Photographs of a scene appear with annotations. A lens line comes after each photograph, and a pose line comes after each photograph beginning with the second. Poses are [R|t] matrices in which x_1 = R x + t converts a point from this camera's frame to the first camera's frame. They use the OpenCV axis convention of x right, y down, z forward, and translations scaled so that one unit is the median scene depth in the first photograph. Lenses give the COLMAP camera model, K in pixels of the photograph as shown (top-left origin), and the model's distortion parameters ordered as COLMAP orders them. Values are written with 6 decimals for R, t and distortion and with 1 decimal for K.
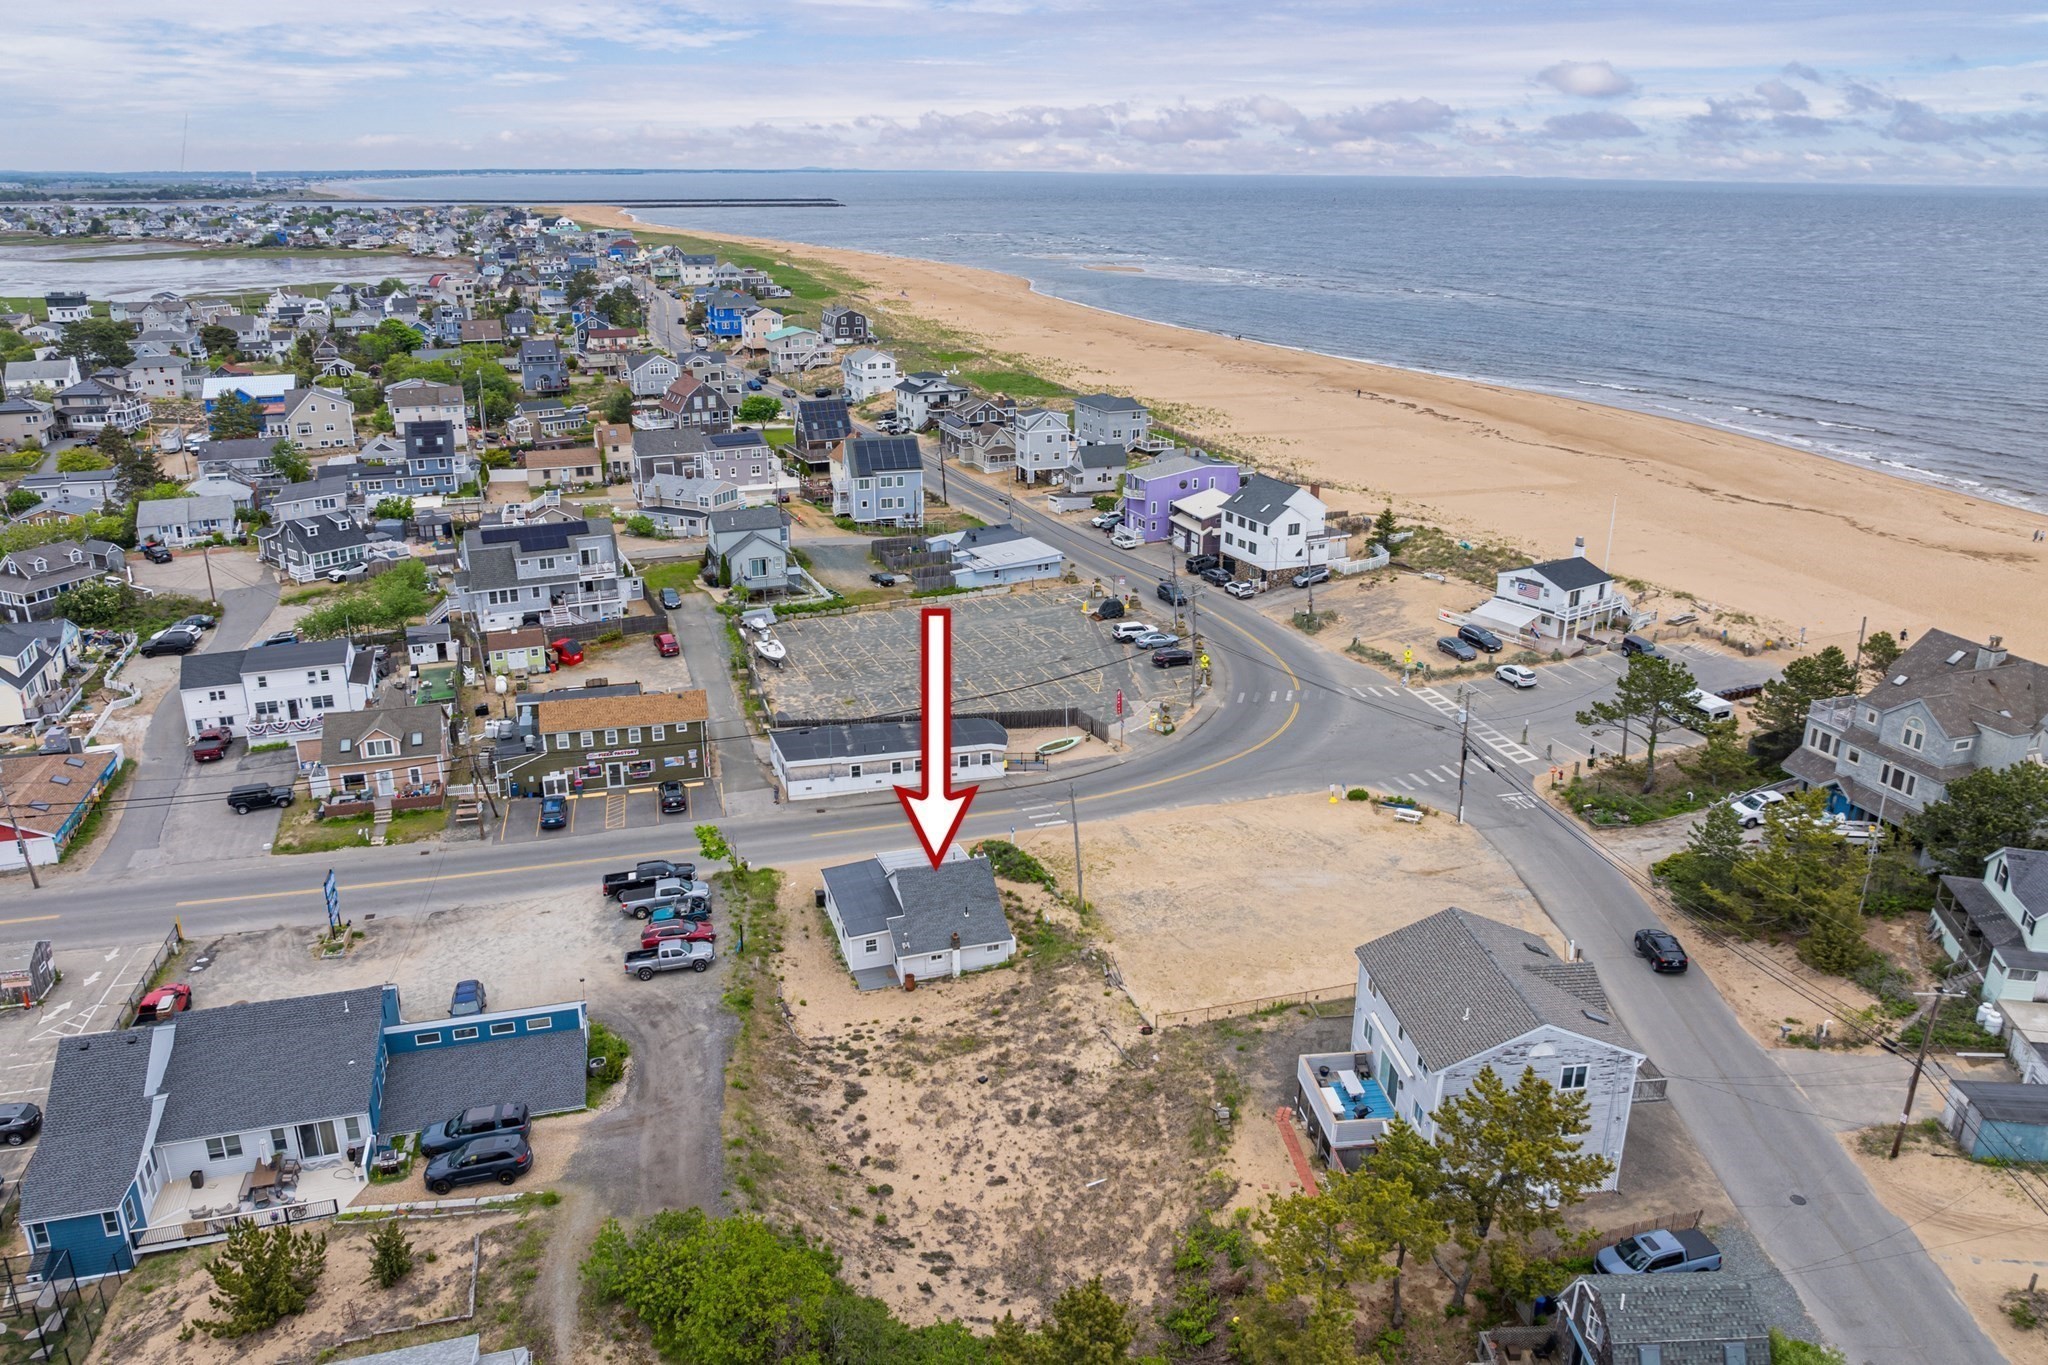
lens RADIAL K [[1437.4, 0, 1024.0], [0, 1437.4, 682.5], [0, 0, 1]] dist [-0.031819, -0.007024]
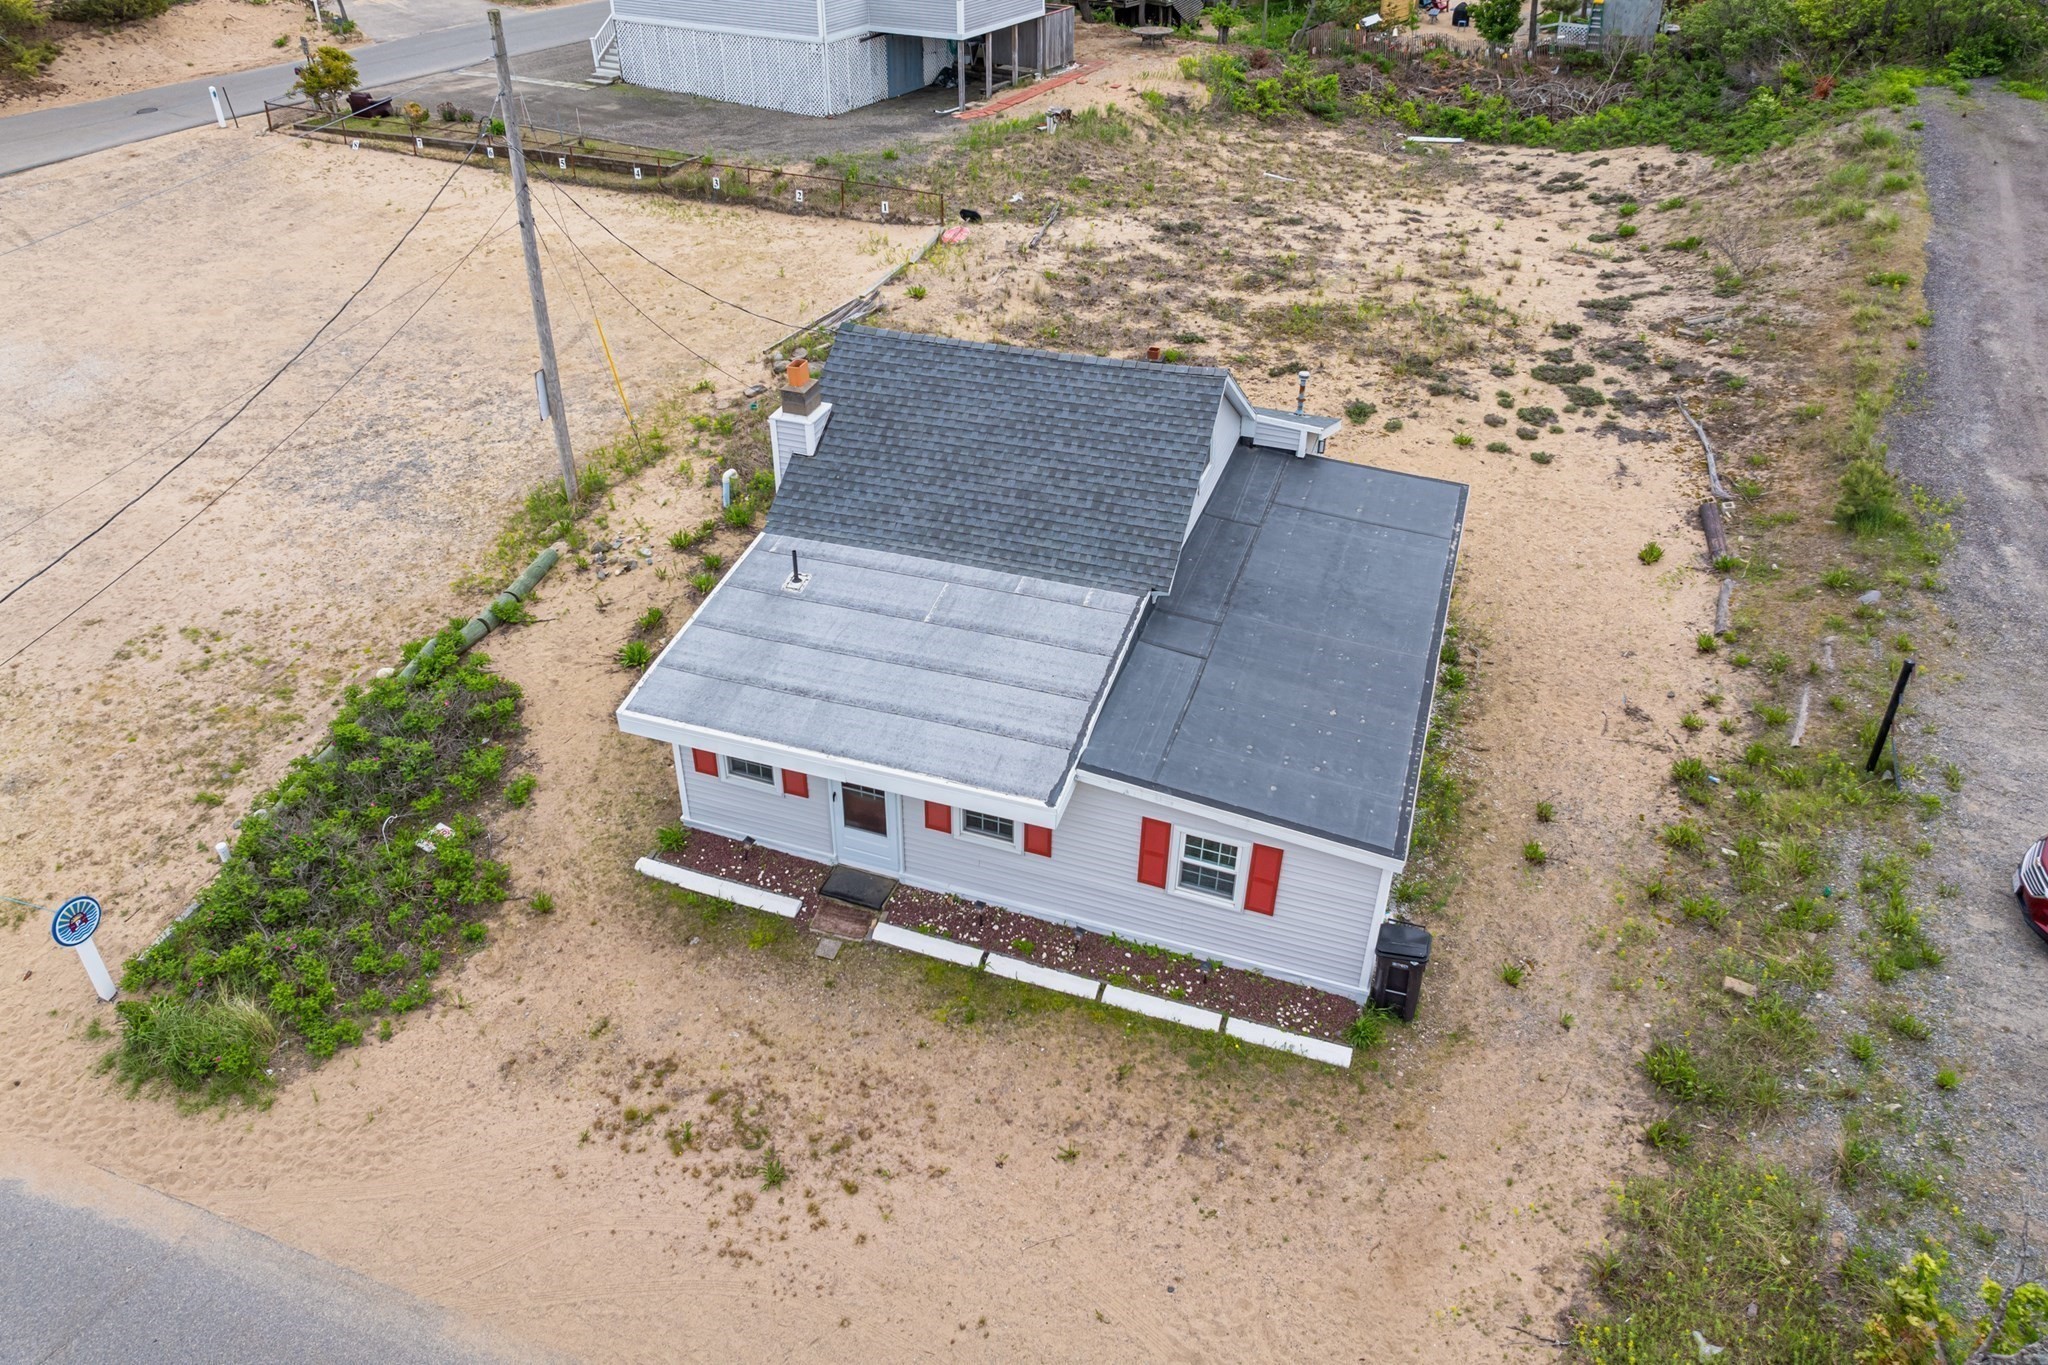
lens RADIAL K [[1472.7, 0, 1024.8], [0, 1472.7, 553.2], [0, 0, 1]] dist [-0.036421, -0.003351]
pose [[-0.800961, -0.297325, 0.519673, -0.185508], [0.202861, 0.681864, 0.702786, -0.022750], [-0.563302, 0.668326, -0.485831, 1.087599]]
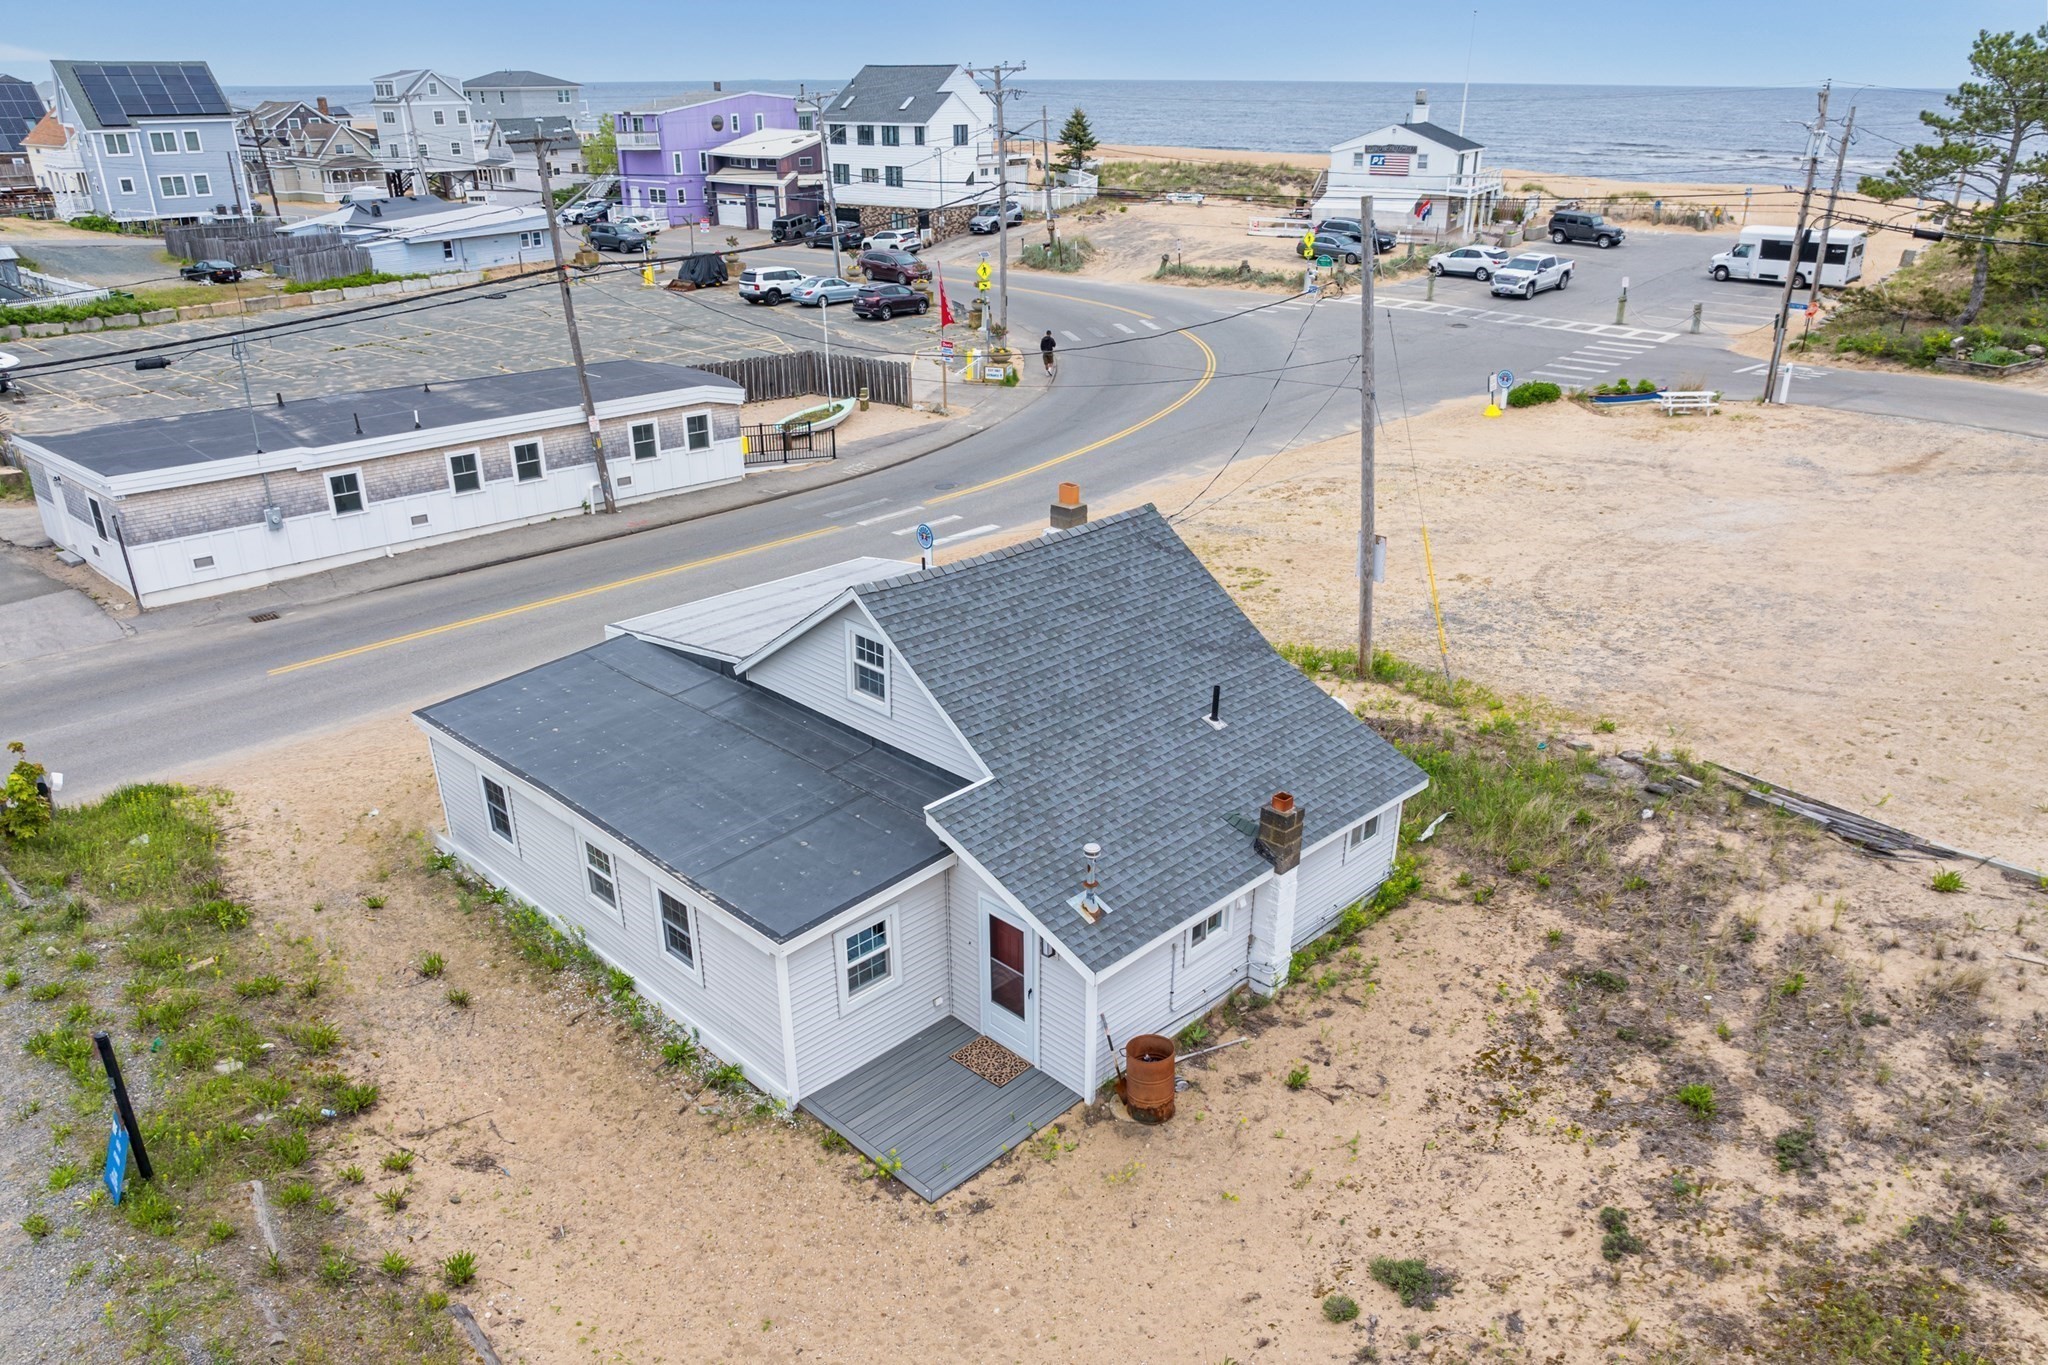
lens RADIAL K [[1442.9, 0, 1029.5], [0, 1442.9, 772.4], [0, 0, 1]] dist [-0.039228, 0.001338]
pose [[0.885906, -0.204371, 0.416416, -0.152368], [0.157999, 0.976978, 0.143351, 0.122716], [-0.436126, -0.061203, 0.897802, 0.748901]]
